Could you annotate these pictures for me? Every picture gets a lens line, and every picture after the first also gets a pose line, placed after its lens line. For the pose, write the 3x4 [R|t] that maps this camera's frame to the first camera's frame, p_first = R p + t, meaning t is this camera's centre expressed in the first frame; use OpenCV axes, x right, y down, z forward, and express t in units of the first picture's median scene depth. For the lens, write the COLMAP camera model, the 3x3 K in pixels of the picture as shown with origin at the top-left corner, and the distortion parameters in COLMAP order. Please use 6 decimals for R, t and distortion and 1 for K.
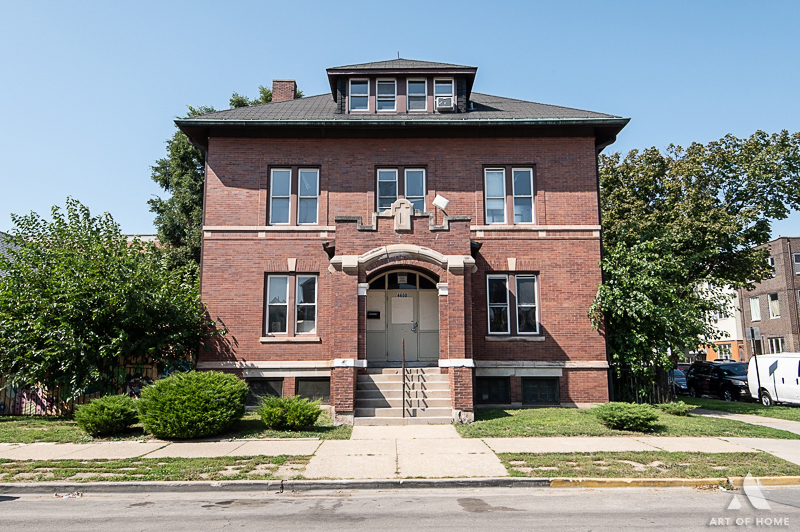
lens RADIAL K [[590.2, 0, 399.5], [0, 590.2, 267.4], [0, 0, 1]] dist [-0.000232, 0.005056]
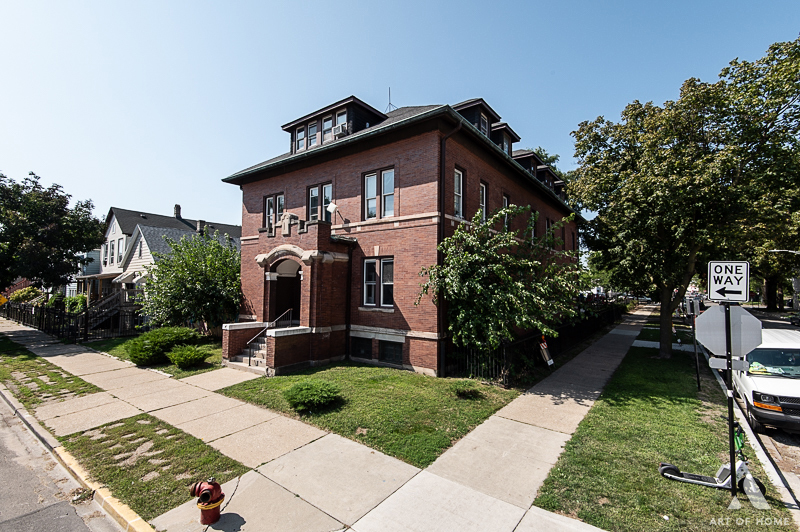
lens RADIAL K [[360.1, 0, 401.5], [0, 360.1, 269.7], [0, 0, 1]] dist [0.011253, -0.005372]
pose [[0.809723, -0.017391, -0.586554, 0.688577], [0.085336, 0.992425, 0.088379, -0.029246], [0.580574, -0.121617, 0.805074, 0.409793]]
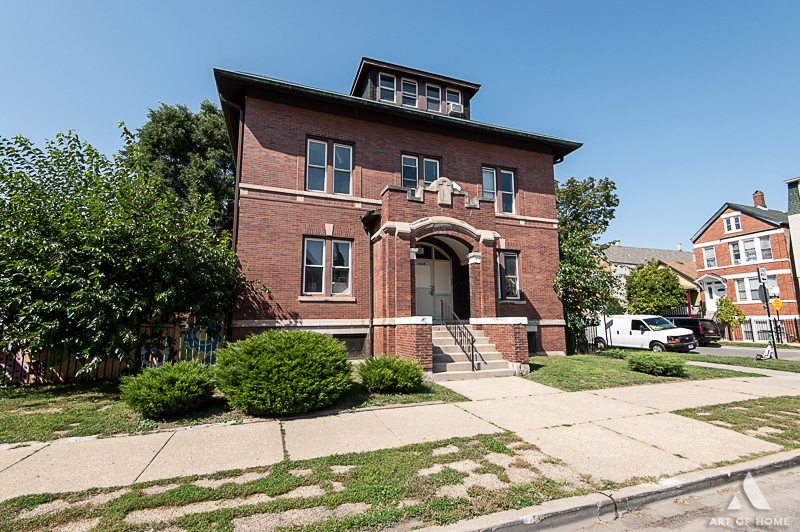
lens RADIAL K [[360.1, 0, 397.5], [0, 360.1, 269.3], [0, 0, 1]] dist [0.011253, -0.005372]
pose [[0.943348, 0.047437, 0.328396, -0.277944], [-0.052126, 0.998625, 0.005487, 0.057477], [-0.327684, -0.022294, 0.944524, 0.341607]]
